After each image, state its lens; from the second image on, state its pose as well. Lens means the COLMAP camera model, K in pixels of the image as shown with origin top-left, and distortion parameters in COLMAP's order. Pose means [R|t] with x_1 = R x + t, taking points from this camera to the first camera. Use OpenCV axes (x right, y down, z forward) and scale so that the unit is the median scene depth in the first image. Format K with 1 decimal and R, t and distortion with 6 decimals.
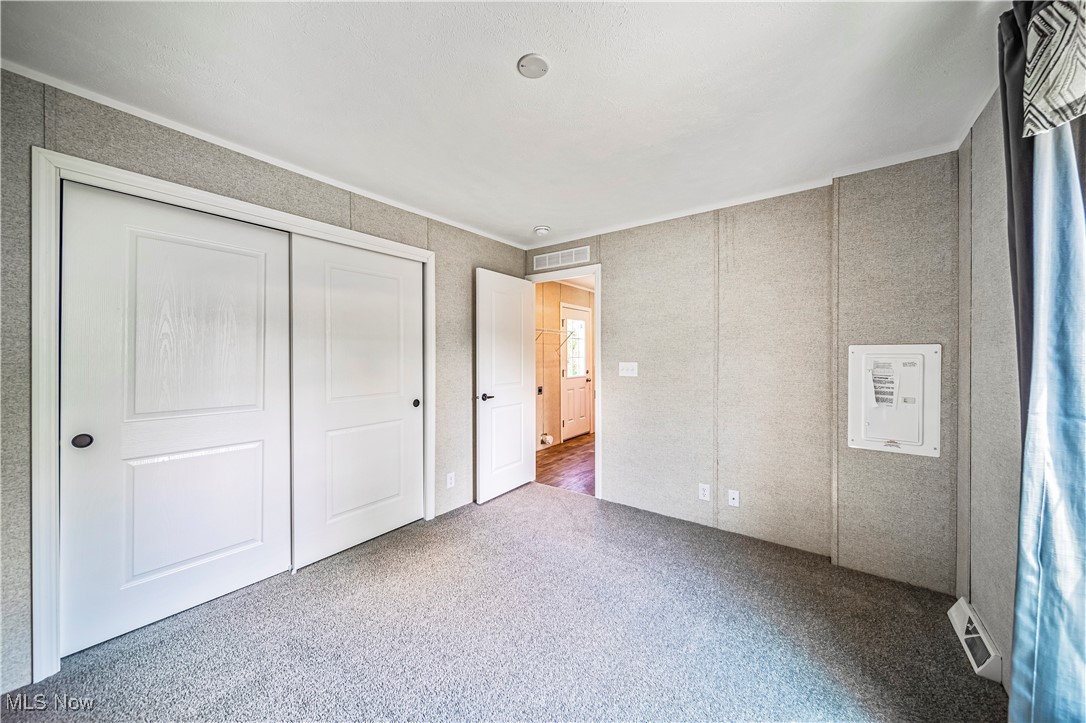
lens RADIAL K [[372.0, 0, 538.5], [0, 372.0, 357.1], [0, 0, 1]] dist [0.000349, -0.000045]
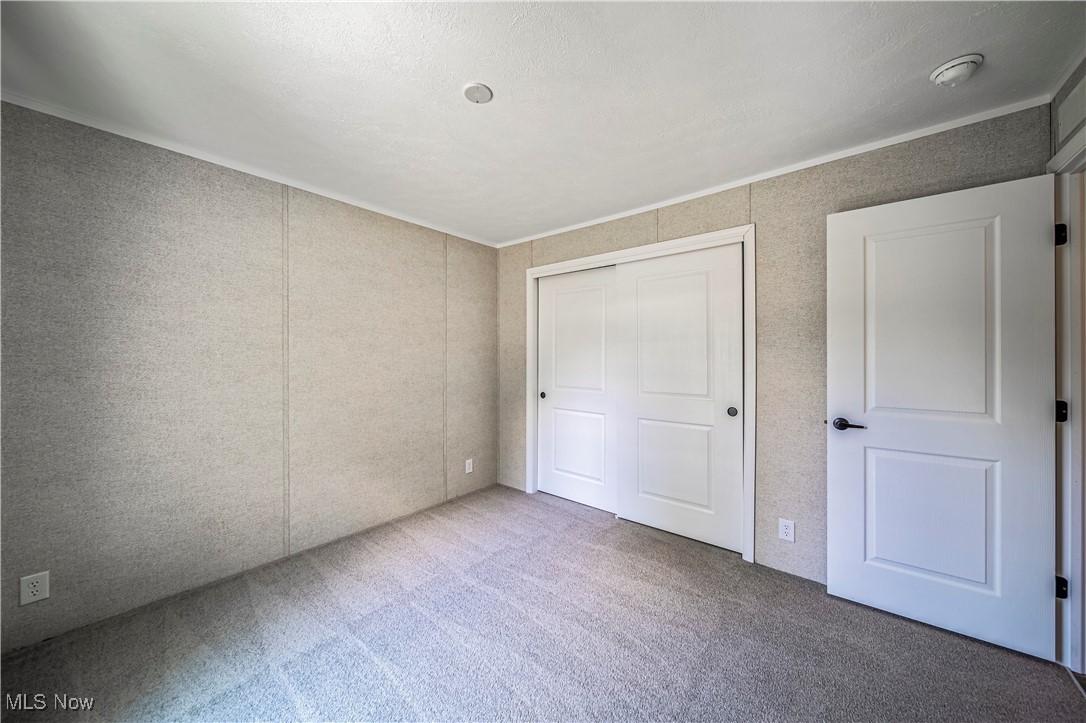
lens RADIAL K [[372.0, 0, 538.5], [0, 372.0, 357.1], [0, 0, 1]] dist [0.000349, -0.000045]
pose [[-0.029400, 0.002897, -0.999564, 0.578252], [-0.002070, 0.999993, 0.002959, -0.002612], [0.999566, 0.002156, -0.029394, 0.636436]]
